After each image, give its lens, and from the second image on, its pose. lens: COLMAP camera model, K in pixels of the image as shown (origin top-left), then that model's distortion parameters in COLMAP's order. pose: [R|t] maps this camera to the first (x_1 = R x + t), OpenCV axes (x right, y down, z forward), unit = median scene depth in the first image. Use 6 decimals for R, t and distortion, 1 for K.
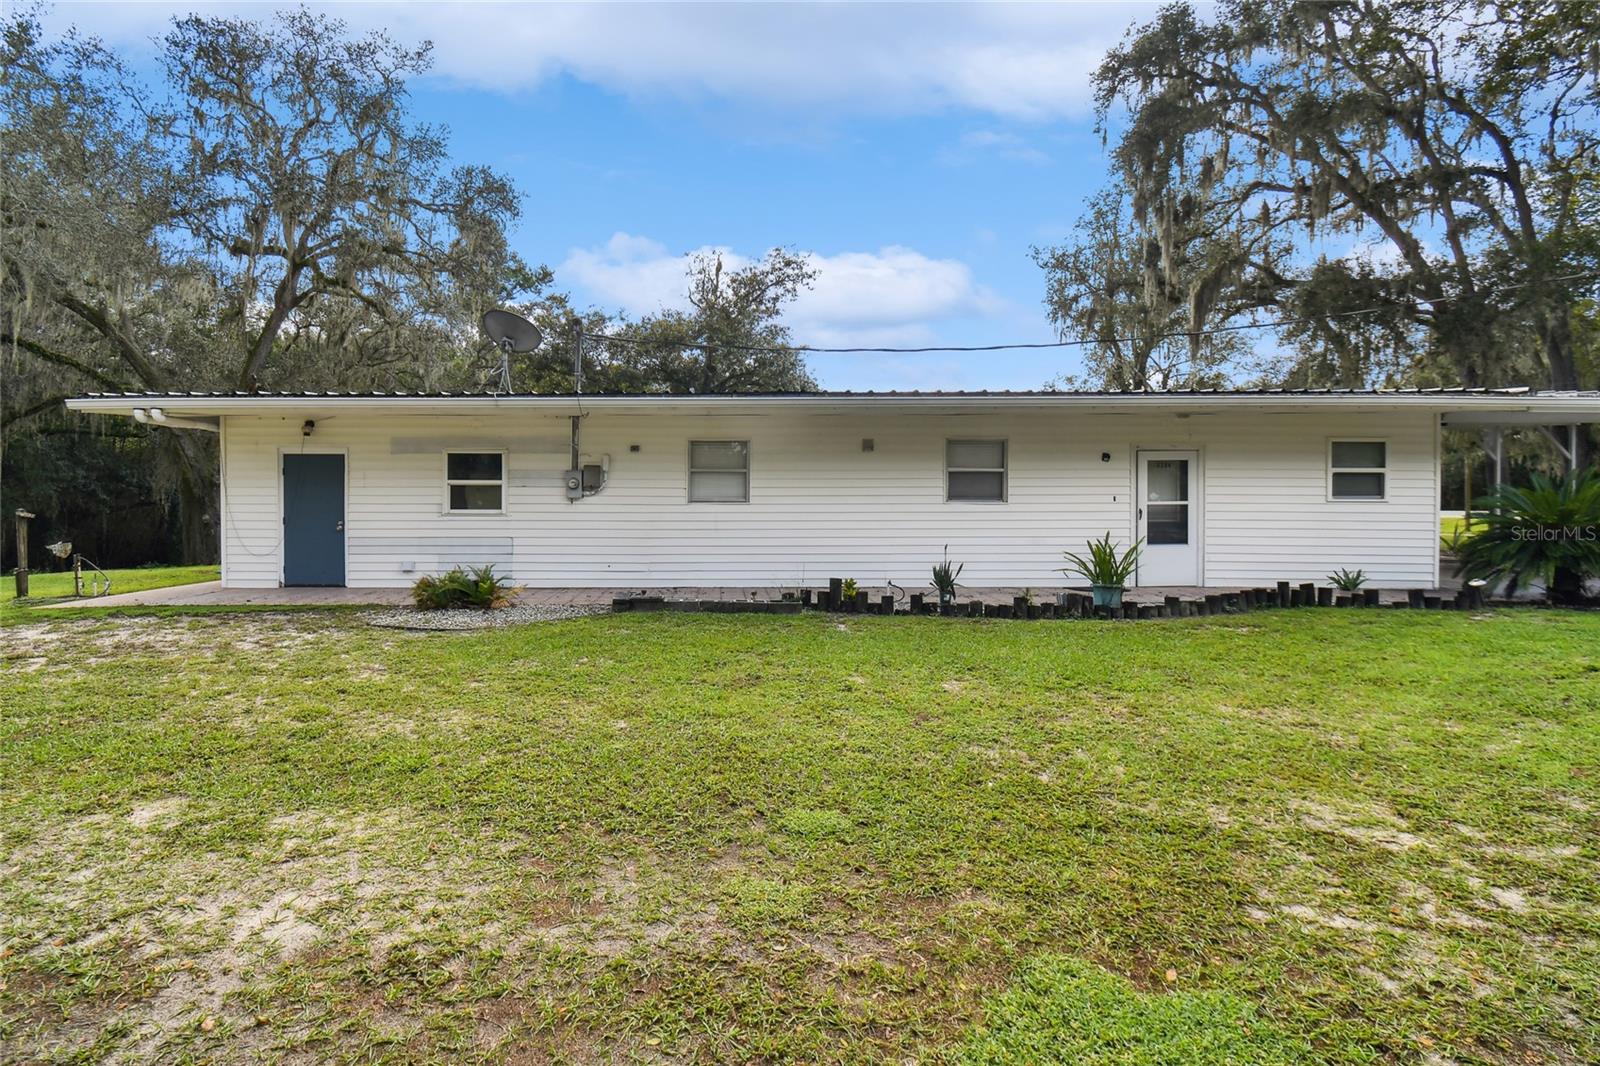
lens RADIAL K [[735.8, 0, 802.0], [0, 735.8, 523.9], [0, 0, 1]] dist [-0.002013, -0.018500]
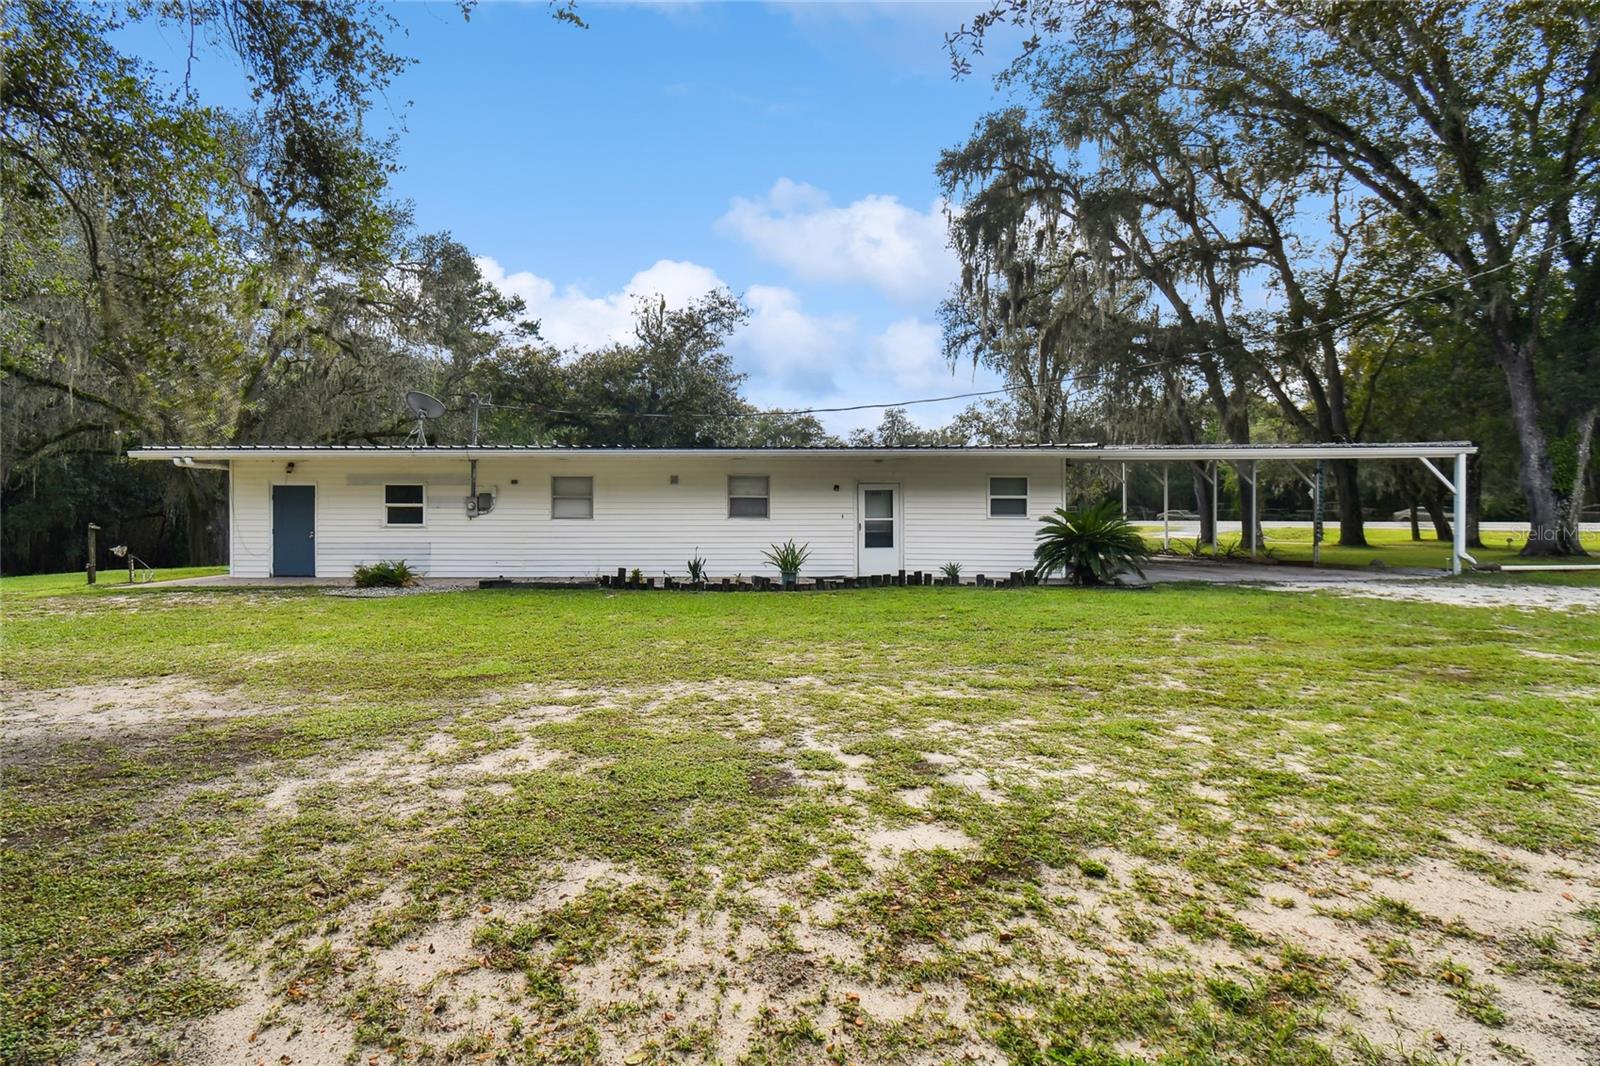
lens RADIAL K [[728.2, 0, 797.9], [0, 728.2, 532.2], [0, 0, 1]] dist [0.000572, -0.025453]
pose [[0.999968, 0.000273, 0.008001, 0.322013], [-0.000262, 0.999999, -0.001316, -0.000974], [-0.008002, 0.001314, 0.999967, -0.444278]]
